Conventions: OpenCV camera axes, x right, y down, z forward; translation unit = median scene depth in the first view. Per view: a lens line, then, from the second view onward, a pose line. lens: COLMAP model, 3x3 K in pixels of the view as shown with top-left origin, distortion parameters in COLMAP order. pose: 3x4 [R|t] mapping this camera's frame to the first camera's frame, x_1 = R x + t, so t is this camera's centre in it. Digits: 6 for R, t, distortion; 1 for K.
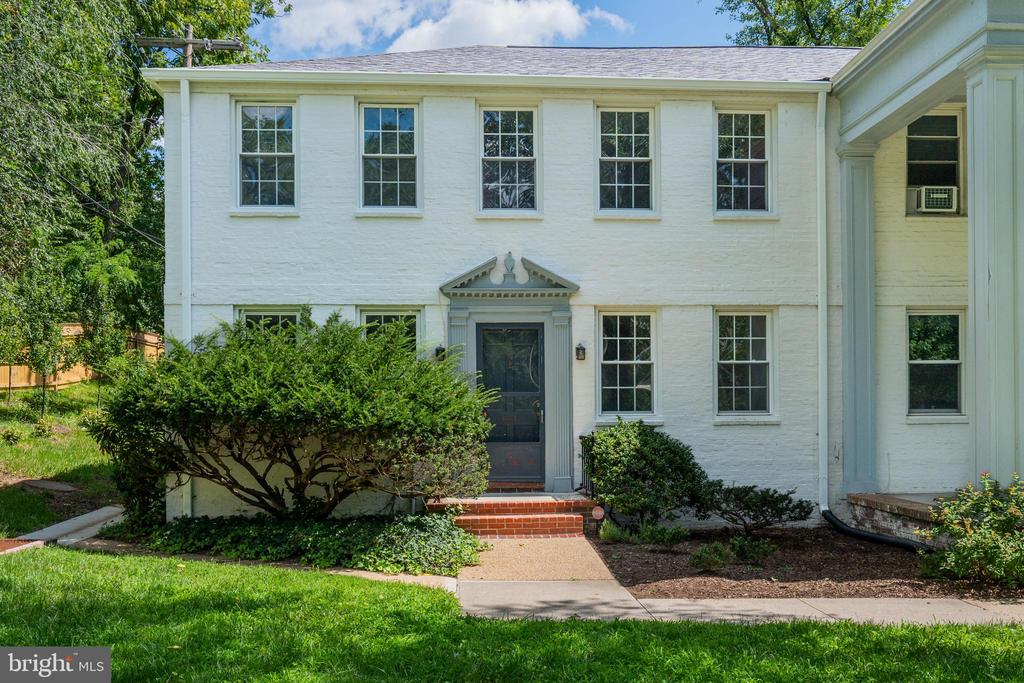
lens RADIAL K [[996.4, 0, 516.9], [0, 996.4, 409.7], [0, 0, 1]] dist [0.005977, 0.000000]
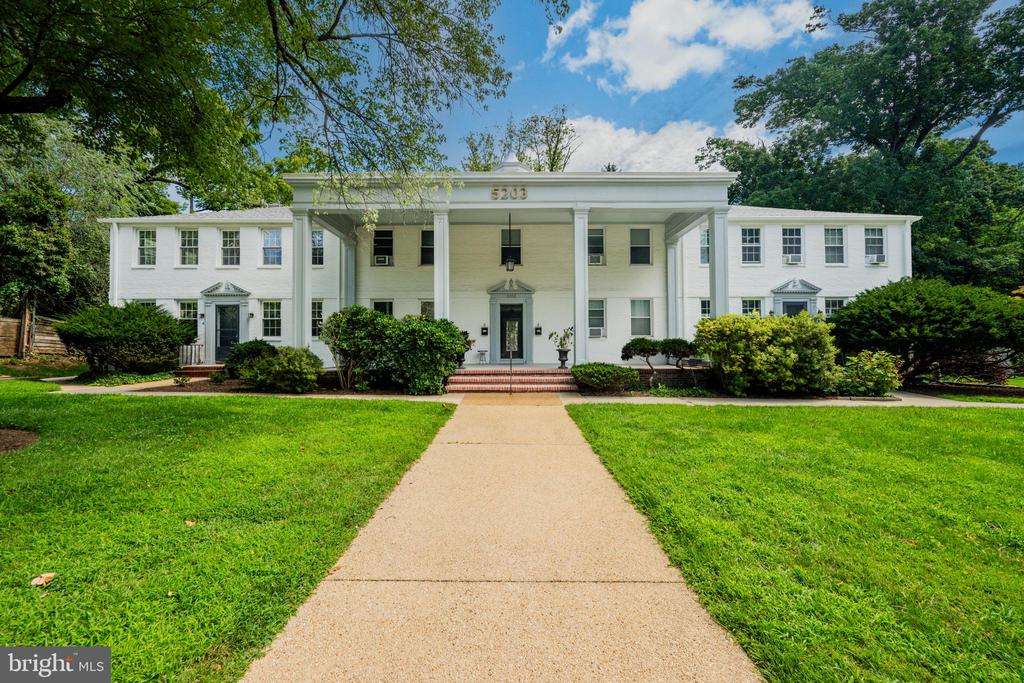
lens RADIAL K [[389.5, 0, 509.8], [0, 389.5, 338.9], [0, 0, 1]] dist [-0.002745, 0.000164]
pose [[0.998486, 0.001382, -0.054990, 0.854983], [-0.002267, 0.999869, -0.016025, 0.026469], [0.054961, 0.016125, 0.998358, -0.066753]]
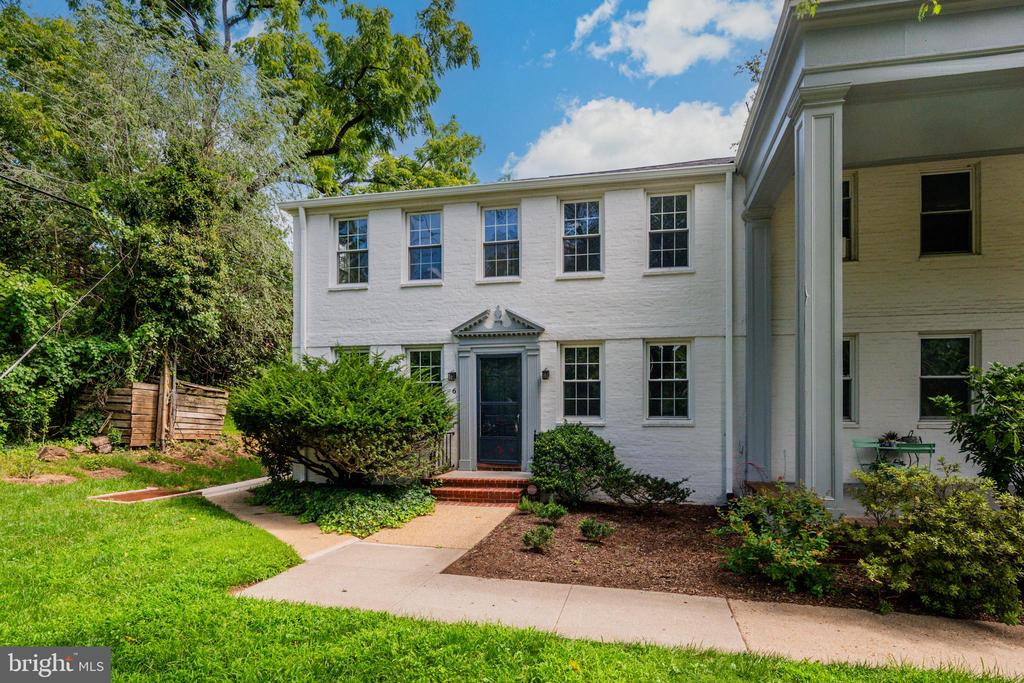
lens RADIAL K [[539.8, 0, 533.5], [0, 539.8, 410.2], [0, 0, 1]] dist [0.005771, -0.000662]
pose [[0.962831, 0.006302, -0.270030, 0.253237], [-0.007175, 0.999972, -0.002245, -0.003948], [0.270008, 0.004099, 0.962849, 0.251714]]
